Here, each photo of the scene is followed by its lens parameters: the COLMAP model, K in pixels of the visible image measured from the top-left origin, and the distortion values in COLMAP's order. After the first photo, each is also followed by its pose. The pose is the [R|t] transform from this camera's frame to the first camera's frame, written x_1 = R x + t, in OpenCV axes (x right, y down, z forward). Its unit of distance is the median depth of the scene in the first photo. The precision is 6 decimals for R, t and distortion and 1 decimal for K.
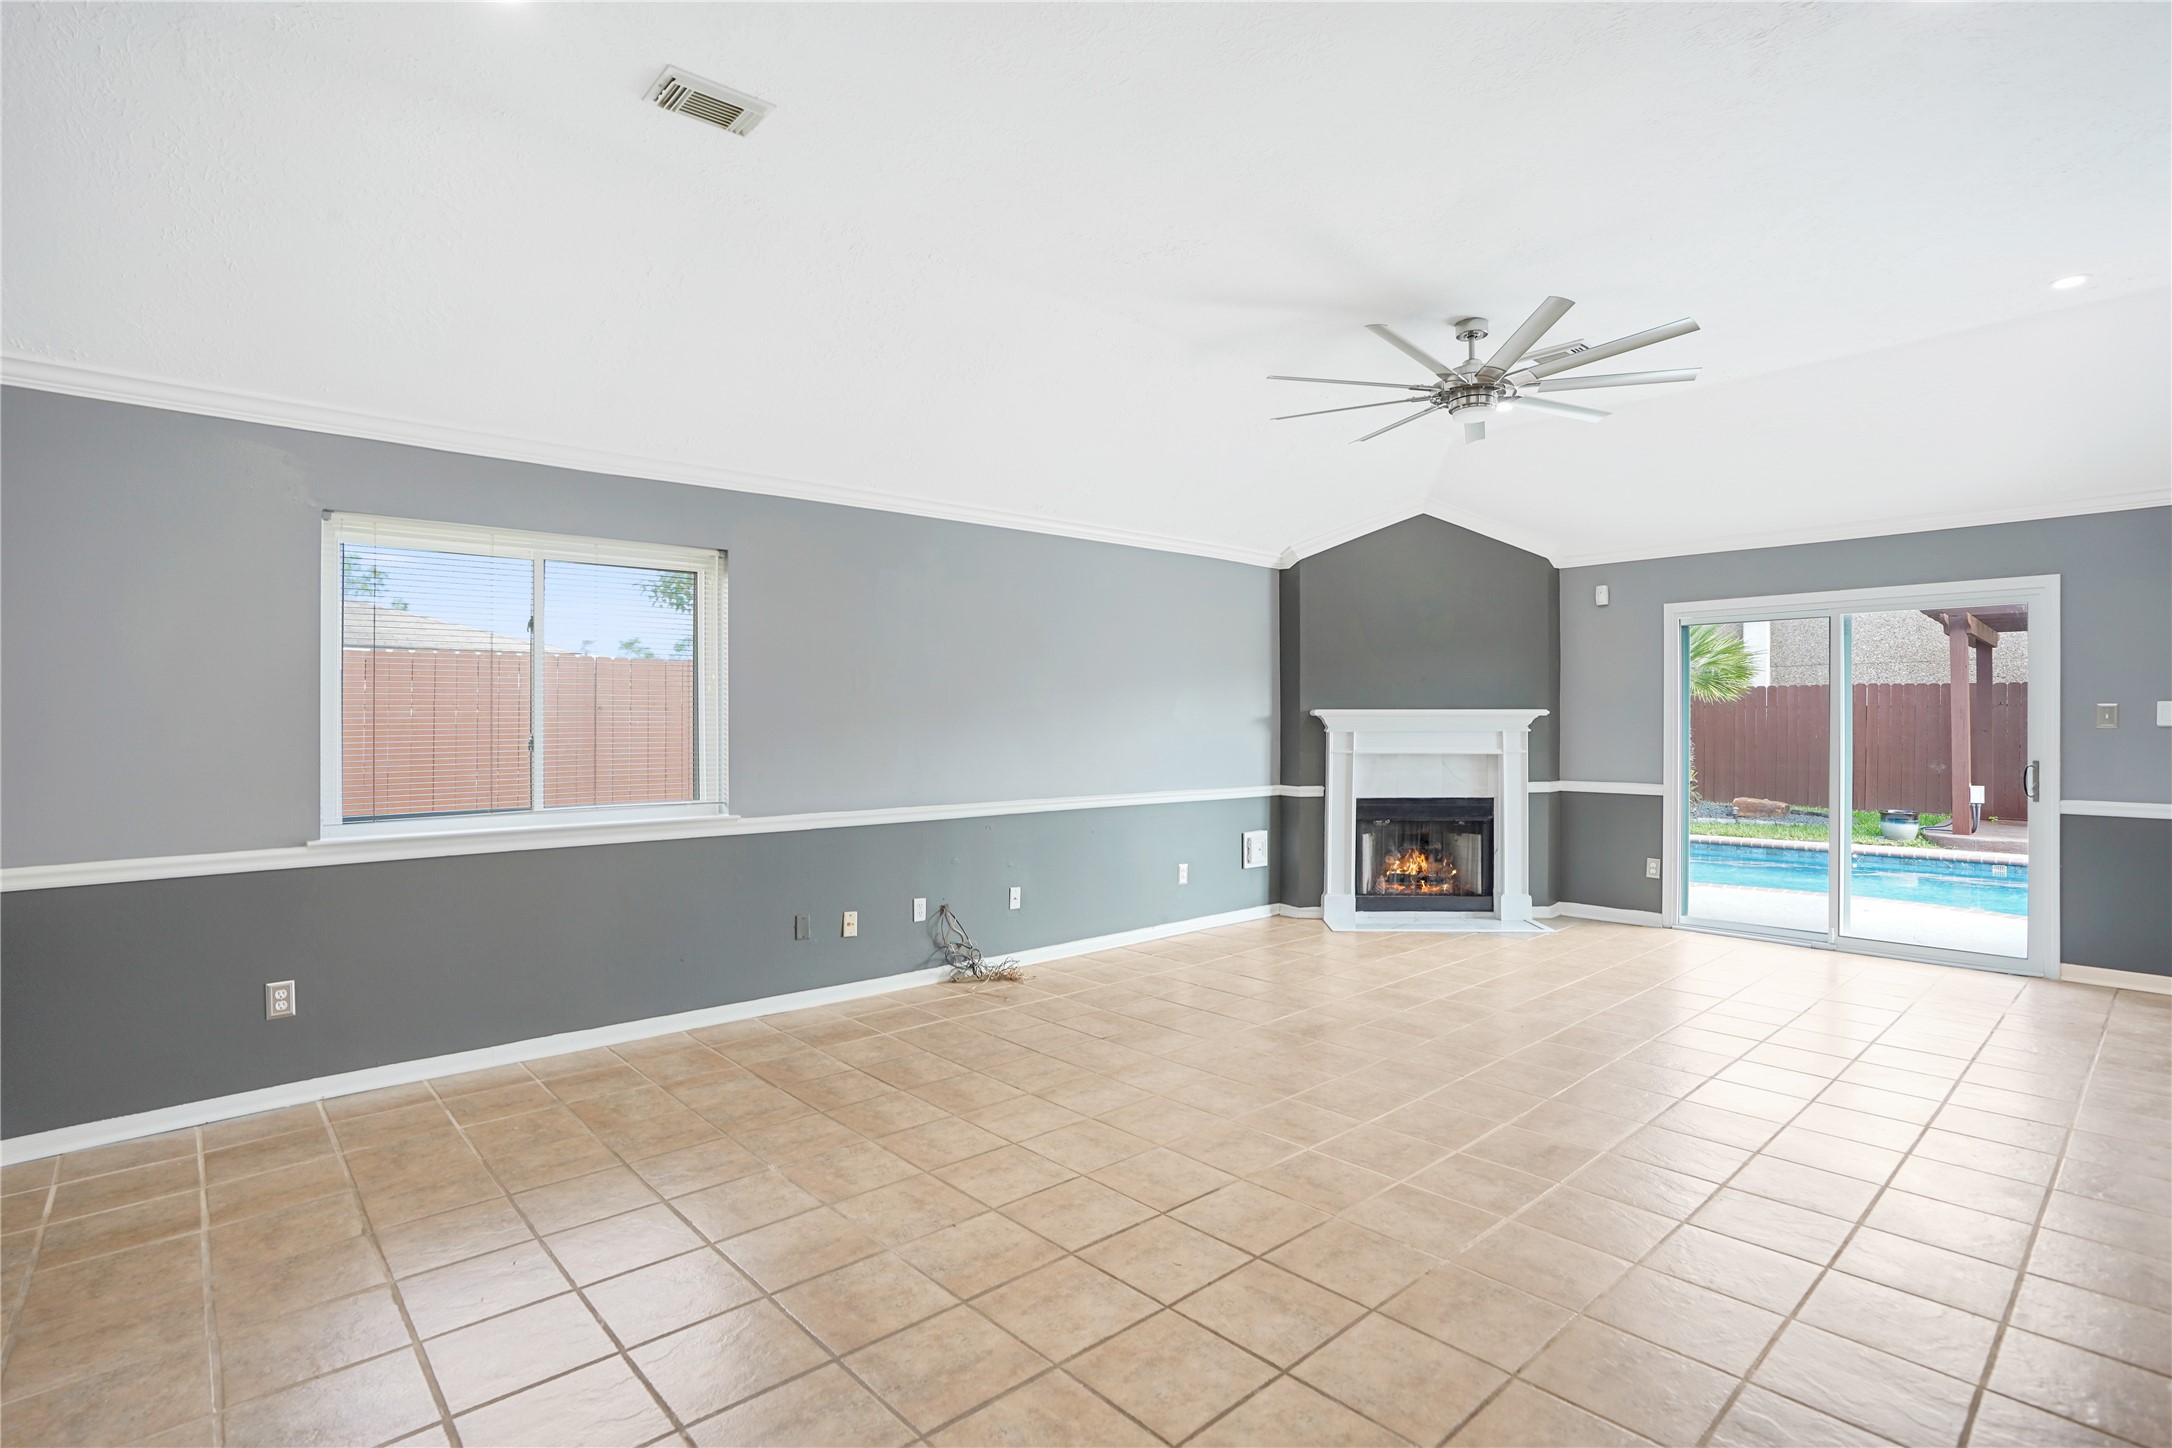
lens RADIAL K [[1049.7, 0, 1082.8], [0, 1049.7, 725.0], [0, 0, 1]] dist [-0.071319, 0.032826]
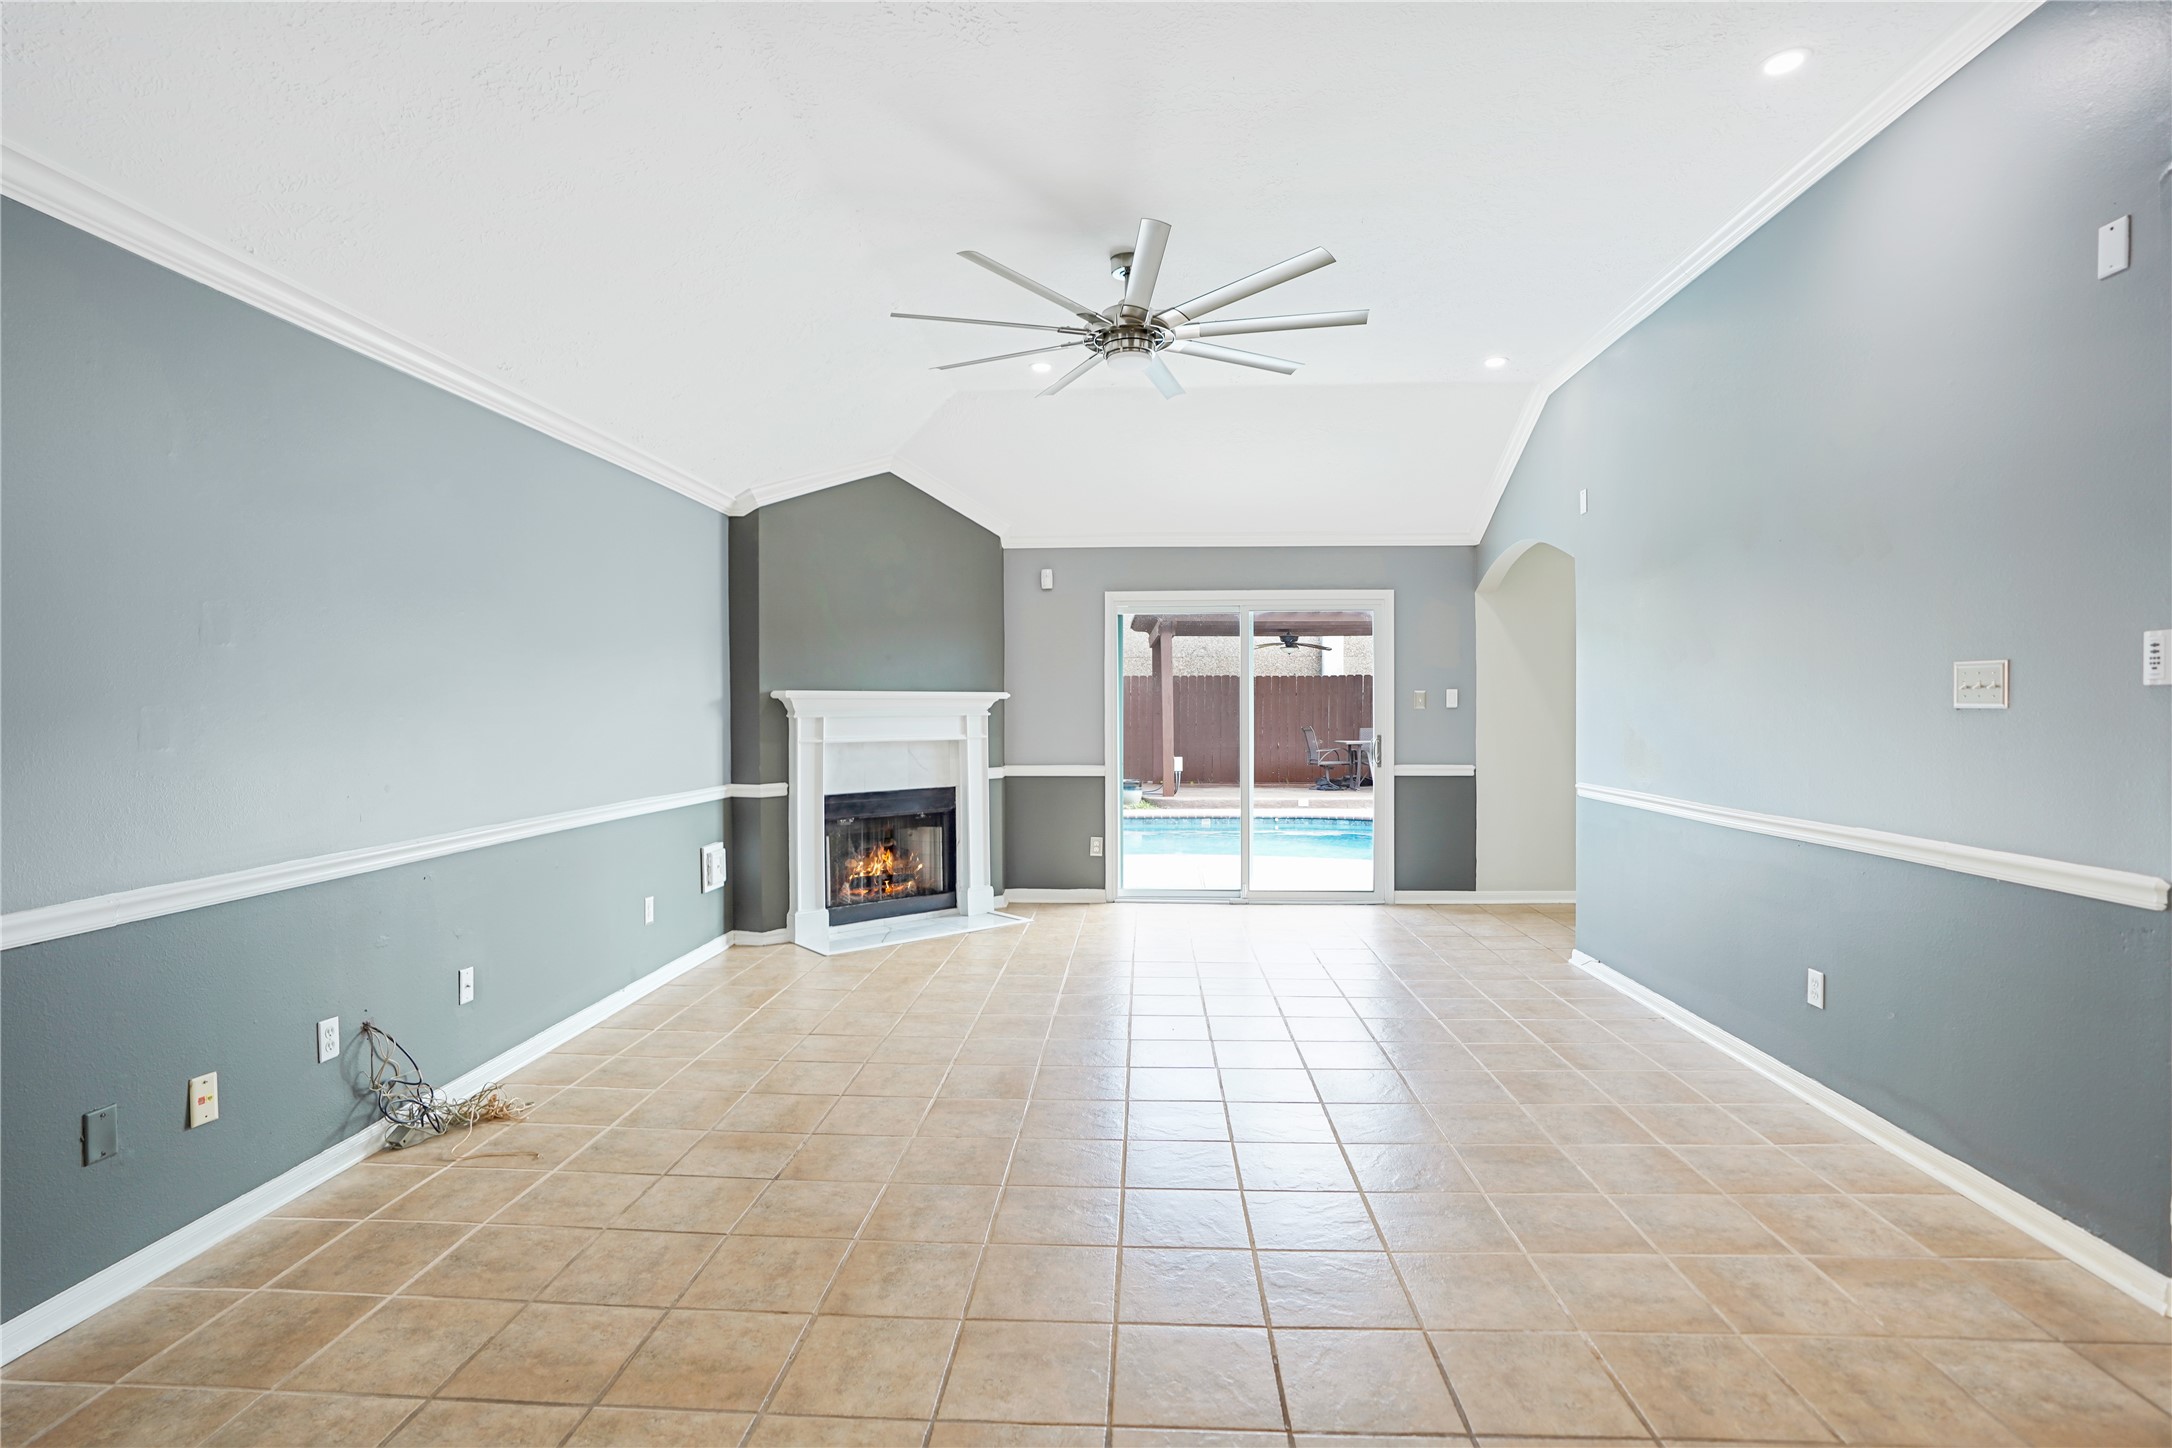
lens RADIAL K [[1049.7, 0, 1082.8], [0, 1049.7, 725.0], [0, 0, 1]] dist [-0.071319, 0.032826]
pose [[0.710845, -0.012841, 0.703231, -0.189811], [0.004109, 0.999892, 0.014104, 0.001773], [-0.703336, -0.007136, 0.710821, 0.250435]]
